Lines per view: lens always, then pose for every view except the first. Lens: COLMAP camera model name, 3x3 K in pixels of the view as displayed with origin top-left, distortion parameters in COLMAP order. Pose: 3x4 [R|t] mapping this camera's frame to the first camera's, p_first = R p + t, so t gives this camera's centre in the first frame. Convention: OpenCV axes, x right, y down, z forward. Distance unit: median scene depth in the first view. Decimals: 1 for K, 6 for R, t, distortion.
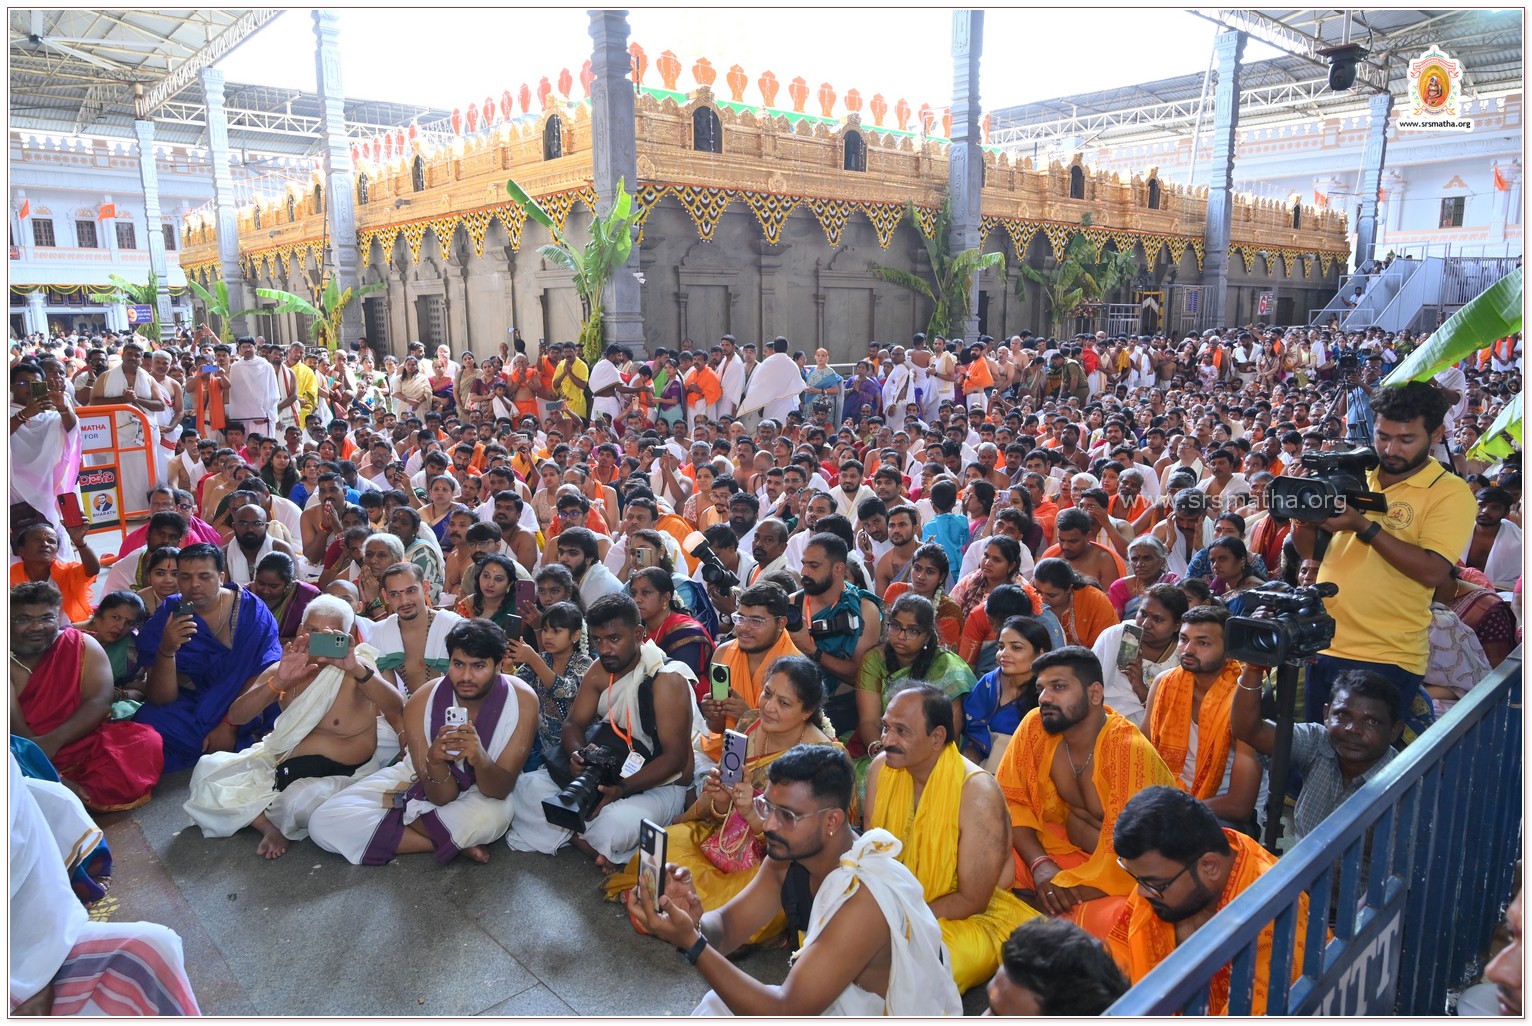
lens RADIAL K [[1008.1, 0, 766.5], [0, 1008.1, 507.7], [0, 0, 1]] dist [0.003444, 0.004301]
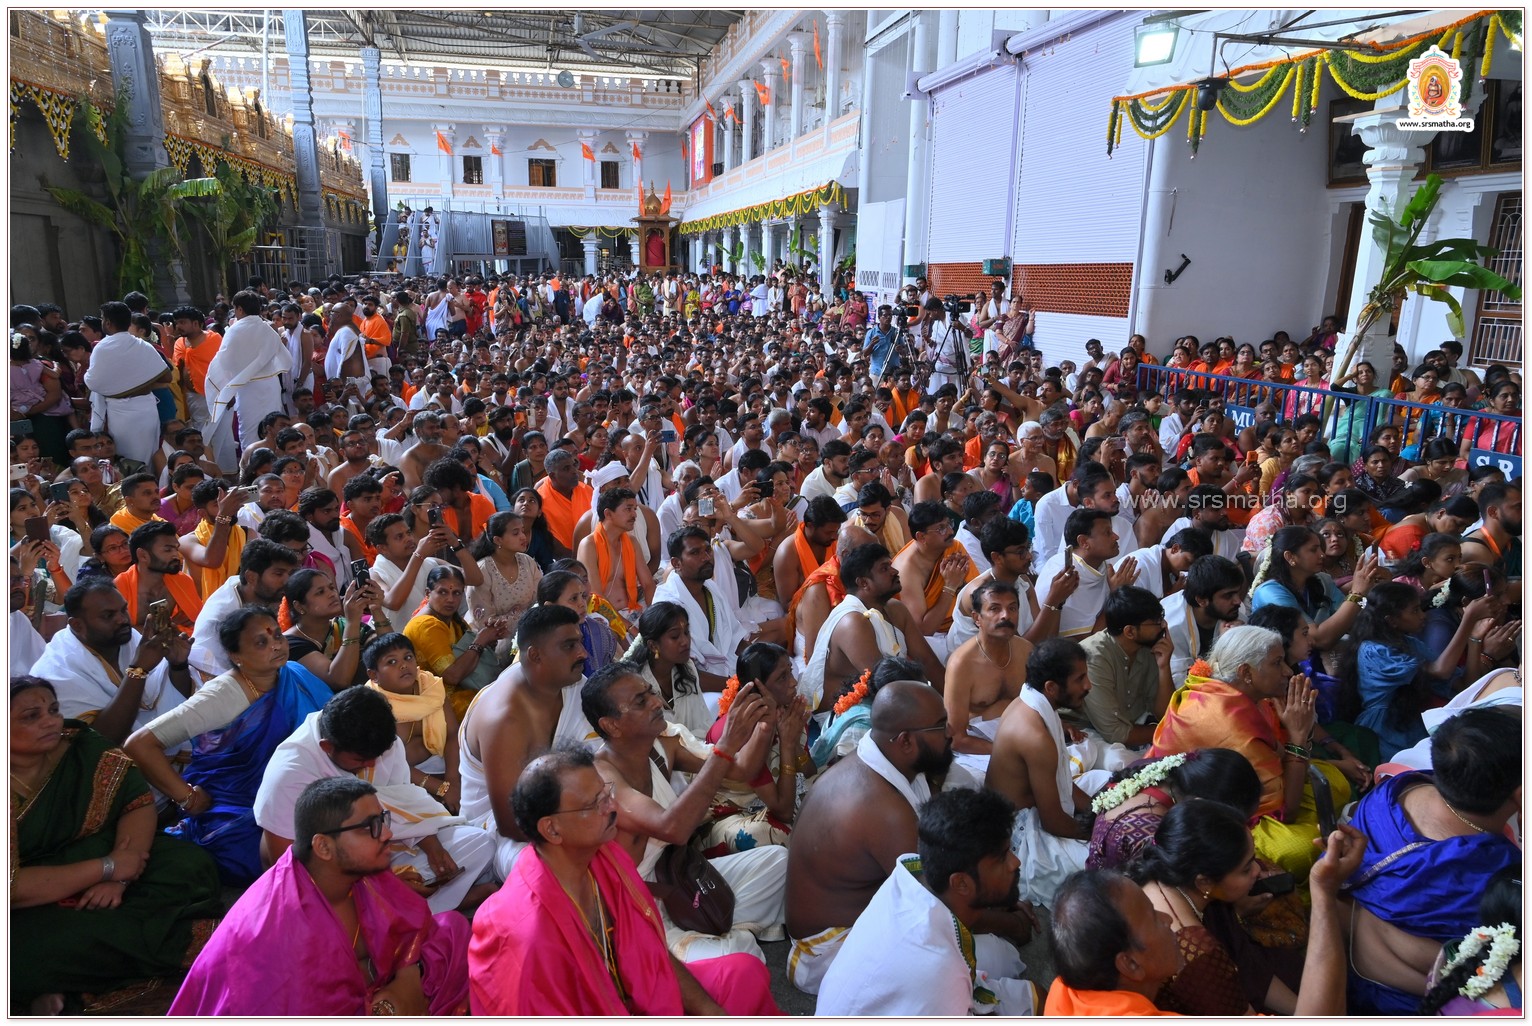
lens RADIAL K [[1008.1, 0, 761.6], [0, 1008.1, 511.5], [0, 0, 1]] dist [0.003444, 0.004301]
pose [[0.491638, -0.203199, 0.846760, -0.202873], [0.155396, 0.977258, 0.144290, -0.033902], [-0.856822, 0.060644, 0.512033, 0.181100]]
